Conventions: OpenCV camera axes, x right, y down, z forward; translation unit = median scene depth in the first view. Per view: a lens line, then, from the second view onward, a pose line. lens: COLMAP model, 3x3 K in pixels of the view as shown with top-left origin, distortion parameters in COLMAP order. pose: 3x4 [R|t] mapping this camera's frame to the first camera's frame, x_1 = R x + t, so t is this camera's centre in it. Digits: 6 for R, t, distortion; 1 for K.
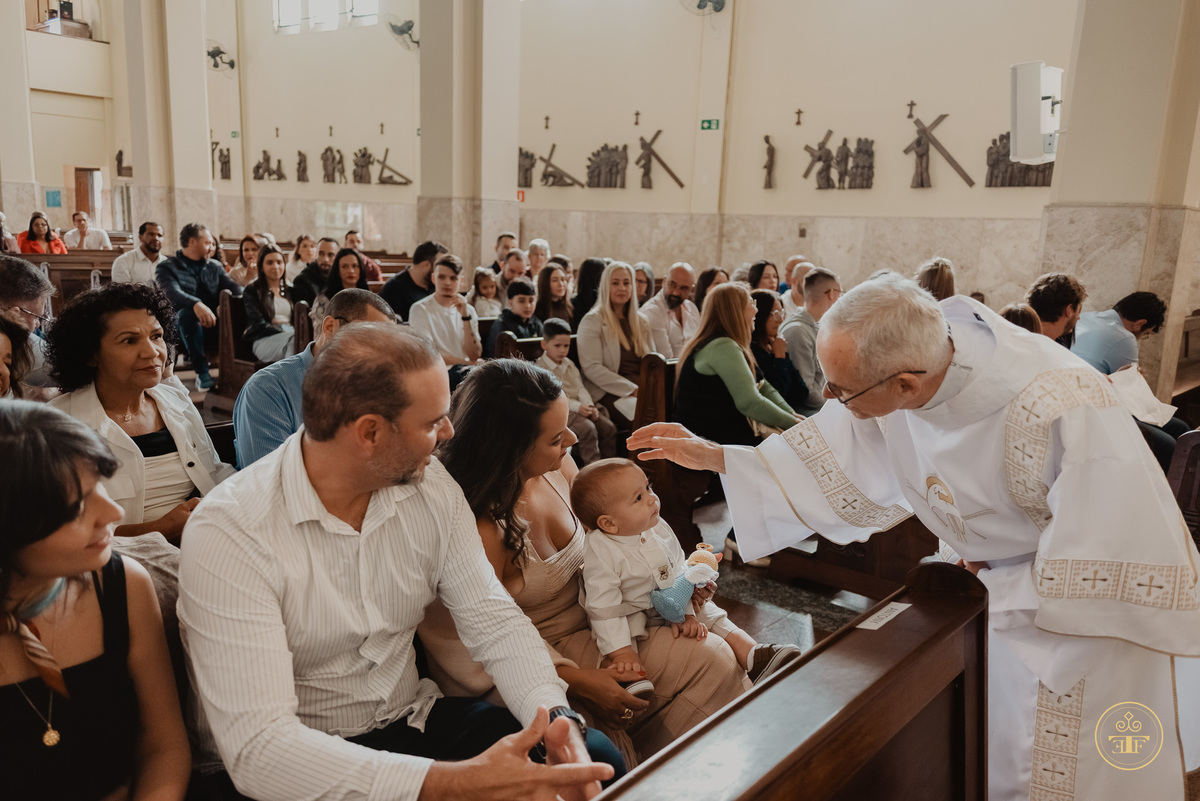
lens RADIAL K [[938.2, 0, 601.7], [0, 938.2, 406.9], [0, 0, 1]] dist [0.189492, -0.202230]
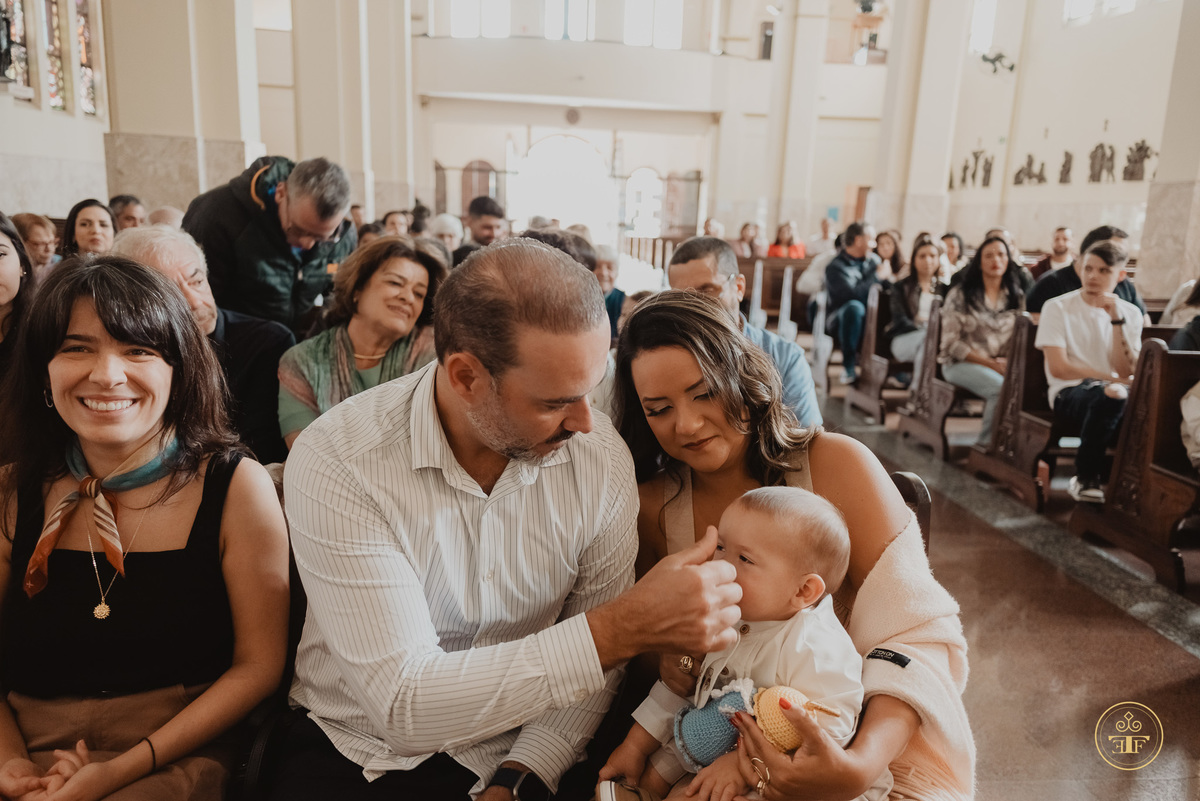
lens RADIAL K [[938.2, 0, 601.7], [0, 938.2, 406.9], [0, 0, 1]] dist [0.189492, -0.202230]
pose [[0.720296, 0.128020, -0.681751, 0.052588], [-0.139322, 0.989494, 0.038609, 0.001644], [0.679532, 0.067173, 0.730564, 0.068012]]
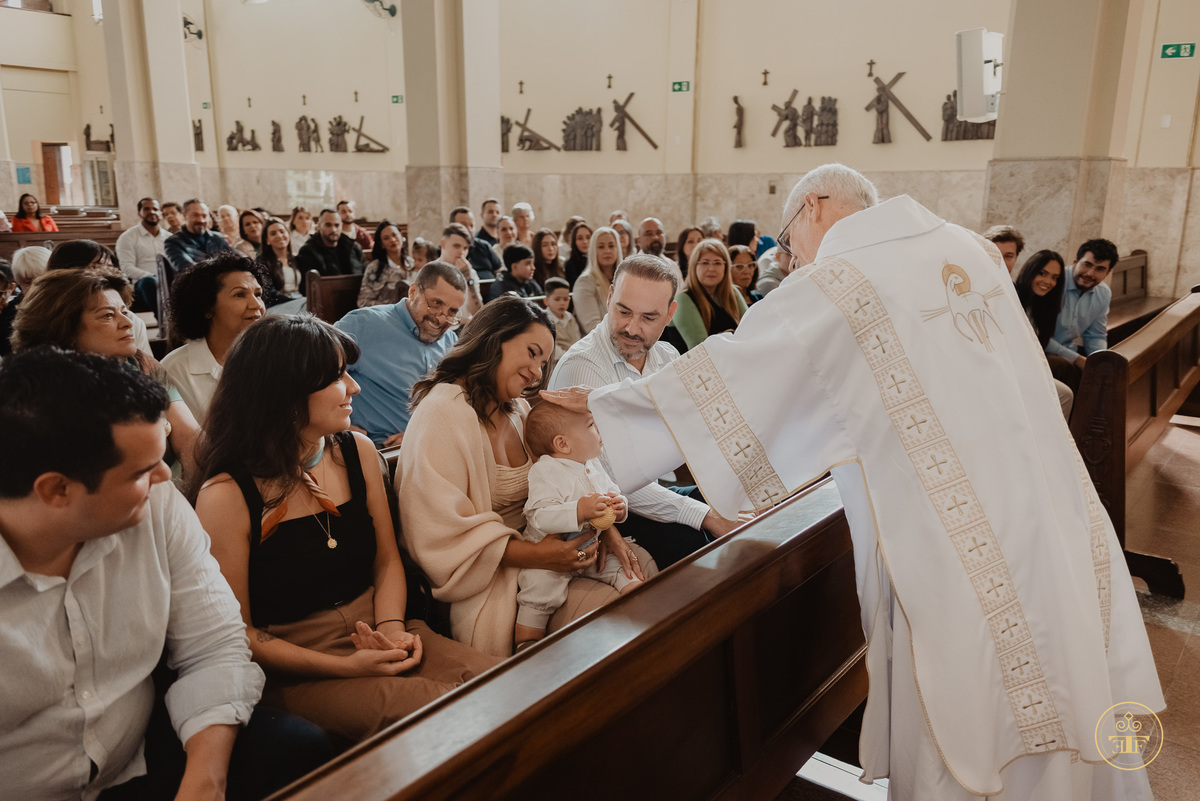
lens RADIAL K [[938.2, 0, 601.7], [0, 938.2, 406.9], [0, 0, 1]] dist [0.189492, -0.202230]
pose [[0.999007, -0.036920, 0.024934, -0.011889], [0.035867, 0.998496, 0.041454, 0.006170], [-0.026427, -0.040518, 0.998829, -0.053977]]
